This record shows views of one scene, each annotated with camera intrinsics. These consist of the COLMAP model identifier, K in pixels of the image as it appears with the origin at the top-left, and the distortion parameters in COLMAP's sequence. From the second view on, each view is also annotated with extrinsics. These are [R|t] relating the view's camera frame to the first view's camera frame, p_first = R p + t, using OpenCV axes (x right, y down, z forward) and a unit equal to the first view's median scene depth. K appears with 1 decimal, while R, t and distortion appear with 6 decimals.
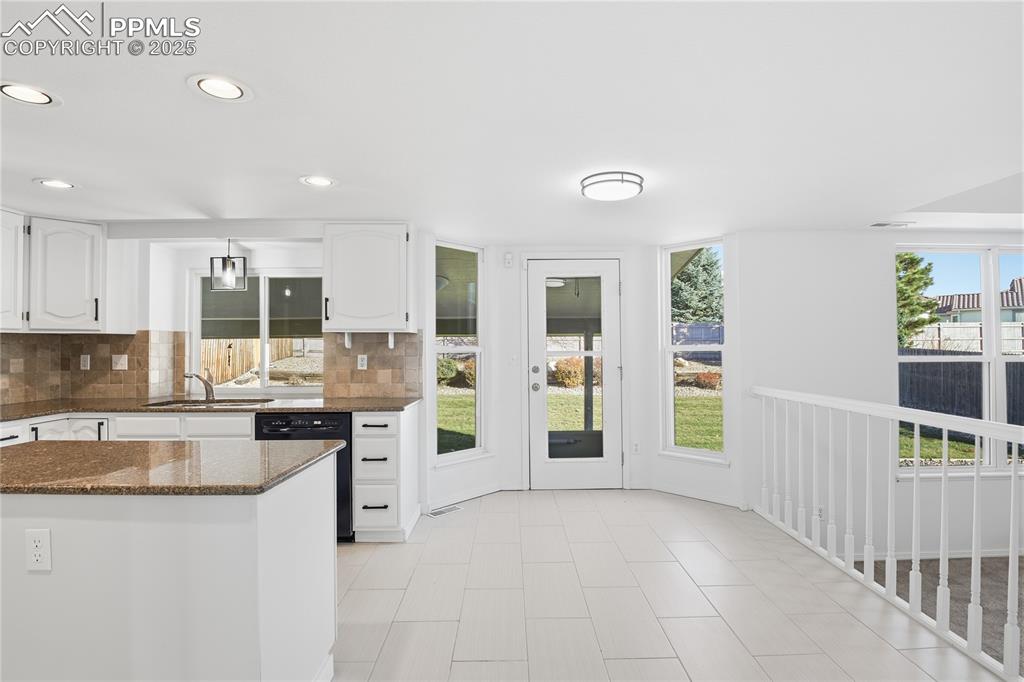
lens RADIAL K [[504.9, 0, 520.2], [0, 504.9, 348.7], [0, 0, 1]] dist [-0.026501, -0.003345]
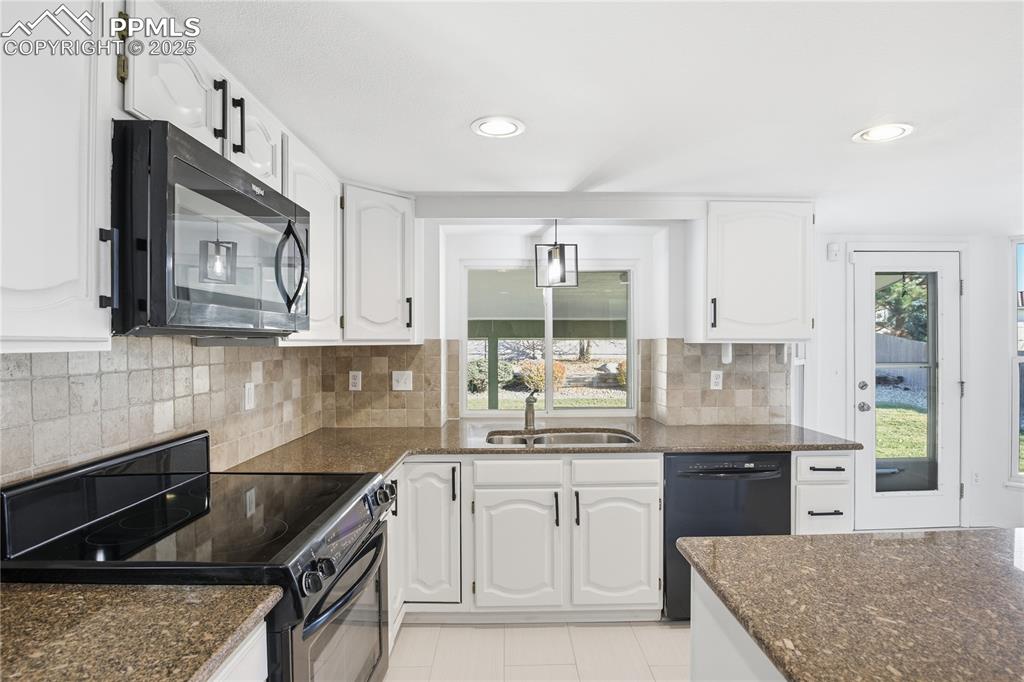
lens RADIAL K [[504.9, 0, 507.3], [0, 504.9, 358.2], [0, 0, 1]] dist [-0.026501, -0.003345]
pose [[0.999978, -0.000220, -0.006625, -0.638793], [0.000360, 0.999776, 0.021141, -0.024111], [0.006619, -0.021143, 0.999755, 0.215749]]
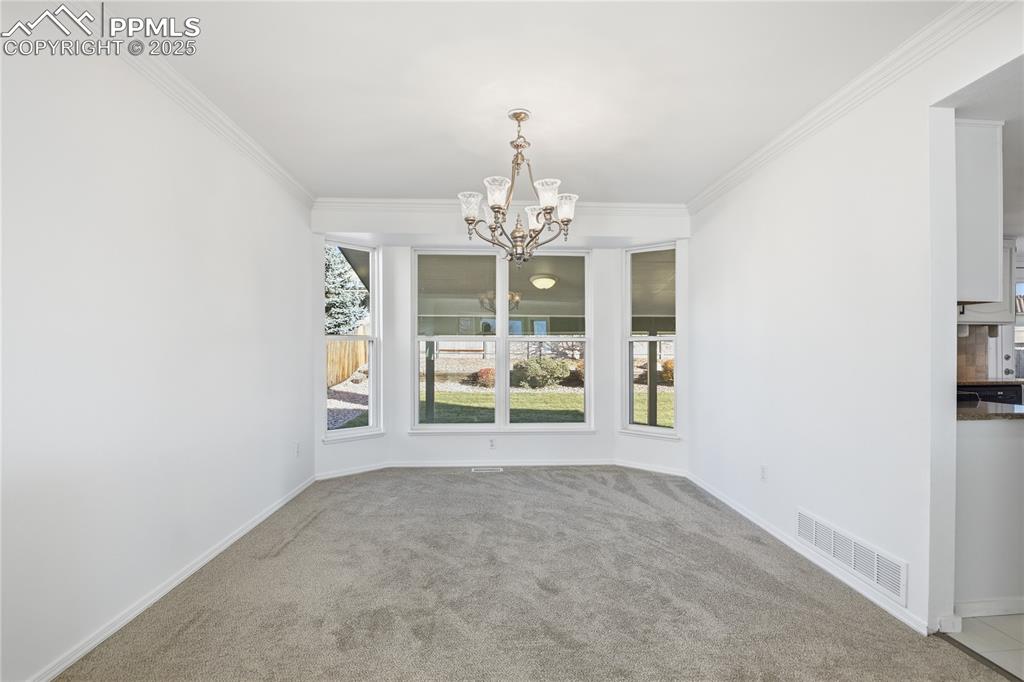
lens RADIAL K [[504.9, 0, 503.0], [0, 504.9, 357.2], [0, 0, 1]] dist [-0.026501, -0.003345]
pose [[0.999566, 0.003598, 0.029227, -1.441426], [-0.003834, 0.999961, 0.008016, 0.042246], [-0.029197, -0.008124, 0.999541, -0.178484]]
